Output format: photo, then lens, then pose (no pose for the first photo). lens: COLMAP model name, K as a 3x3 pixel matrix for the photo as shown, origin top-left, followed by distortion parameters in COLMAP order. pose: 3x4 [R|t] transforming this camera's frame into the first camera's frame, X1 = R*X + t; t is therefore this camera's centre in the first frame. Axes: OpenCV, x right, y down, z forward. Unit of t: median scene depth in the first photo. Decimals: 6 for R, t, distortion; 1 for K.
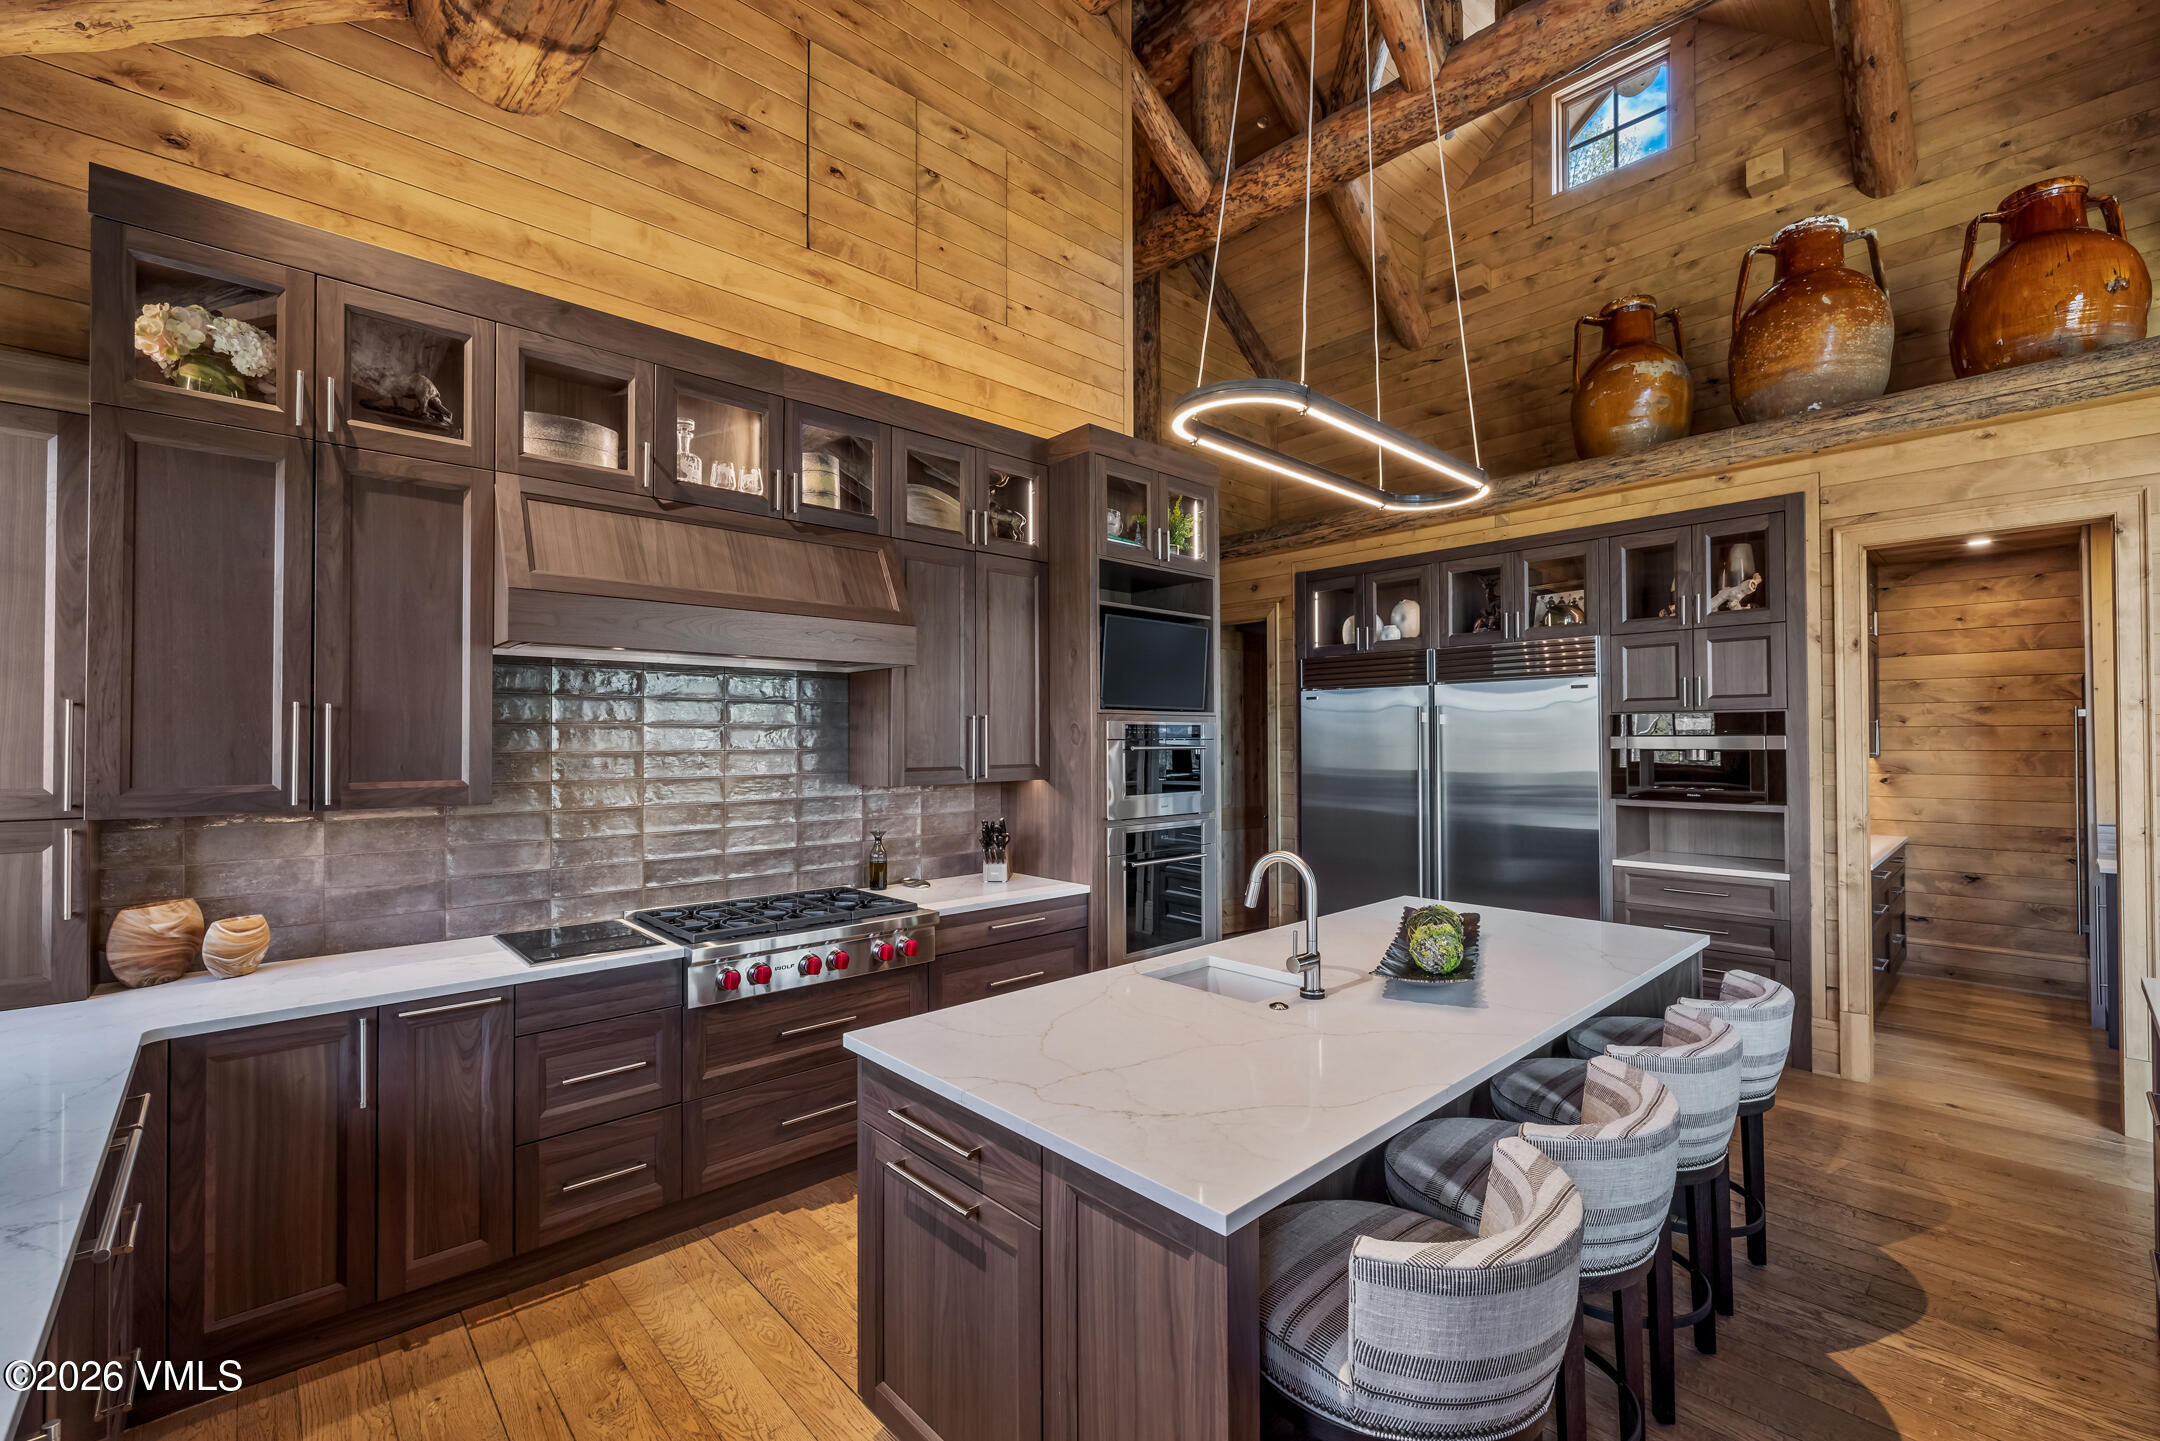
lens RADIAL K [[907.6, 0, 1085.4], [0, 907.6, 730.3], [0, 0, 1]] dist [-0.001455, 0.000608]
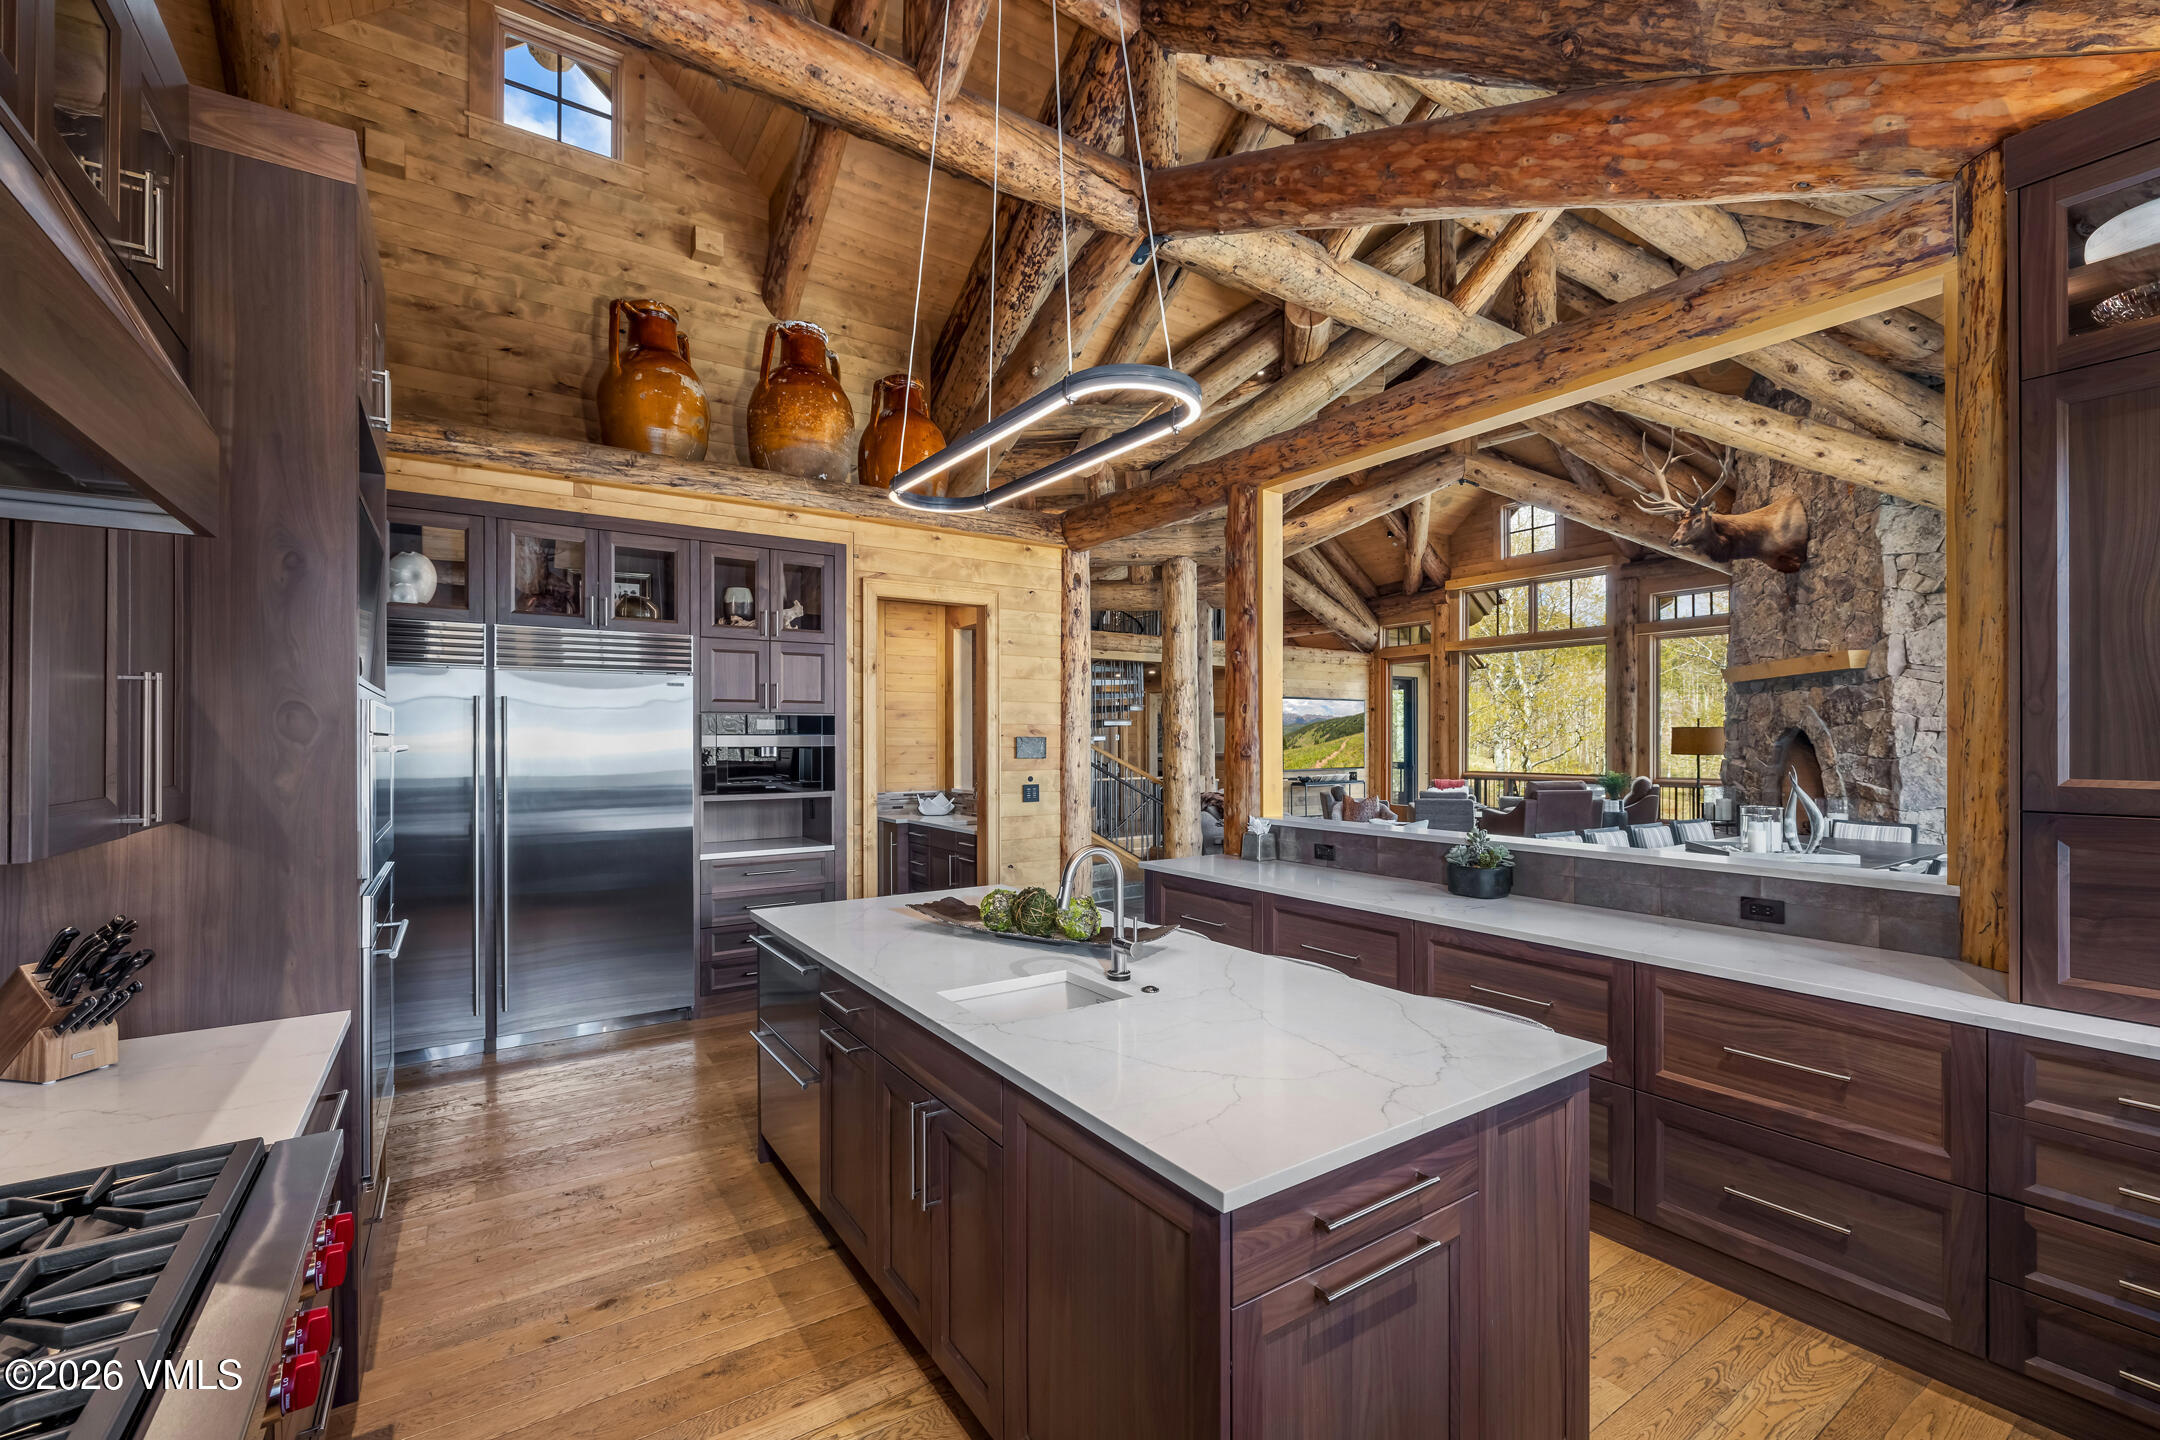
lens RADIAL K [[907.6, 0, 1088.1], [0, 907.6, 737.3], [0, 0, 1]] dist [-0.001455, 0.000608]
pose [[0.156921, 0.004199, 0.987602, -0.413440], [-0.009348, 0.999952, -0.002766, 0.009072], [-0.987567, -0.008798, 0.156953, 0.454425]]
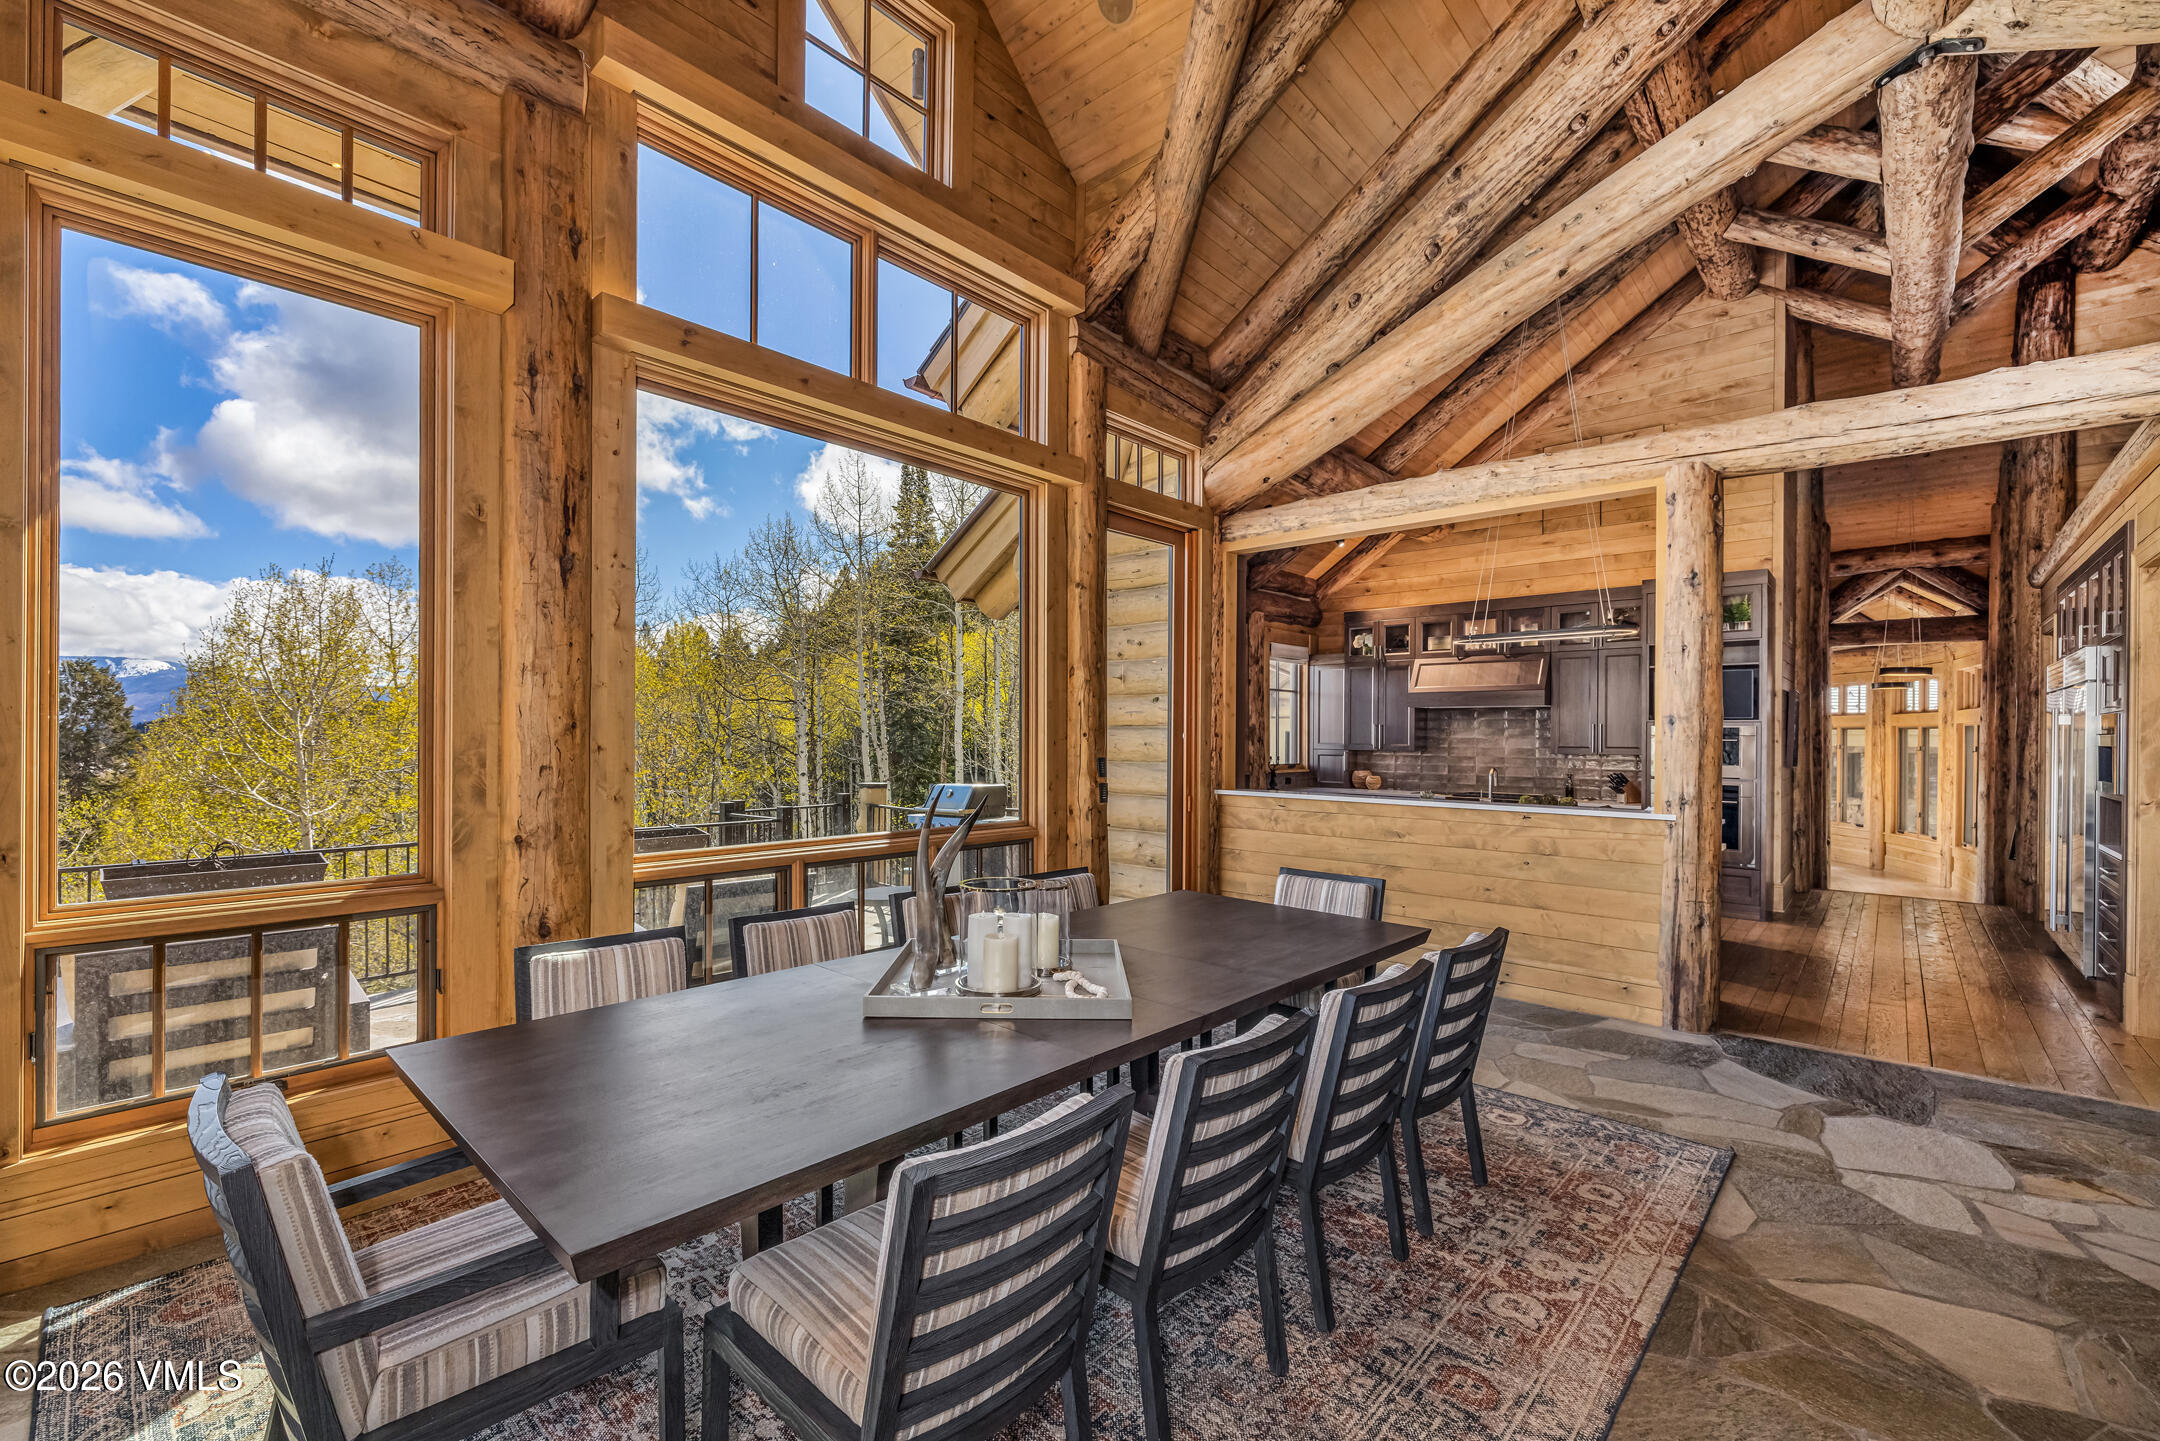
lens RADIAL K [[907.6, 0, 1084.3], [0, 907.6, 732.0], [0, 0, 1]] dist [-0.001455, 0.000608]
pose [[0.087706, 0.001349, -0.996146, 1.763563], [0.002275, 0.999996, 0.001554, -0.001265], [0.996144, -0.002402, 0.087702, -0.391563]]
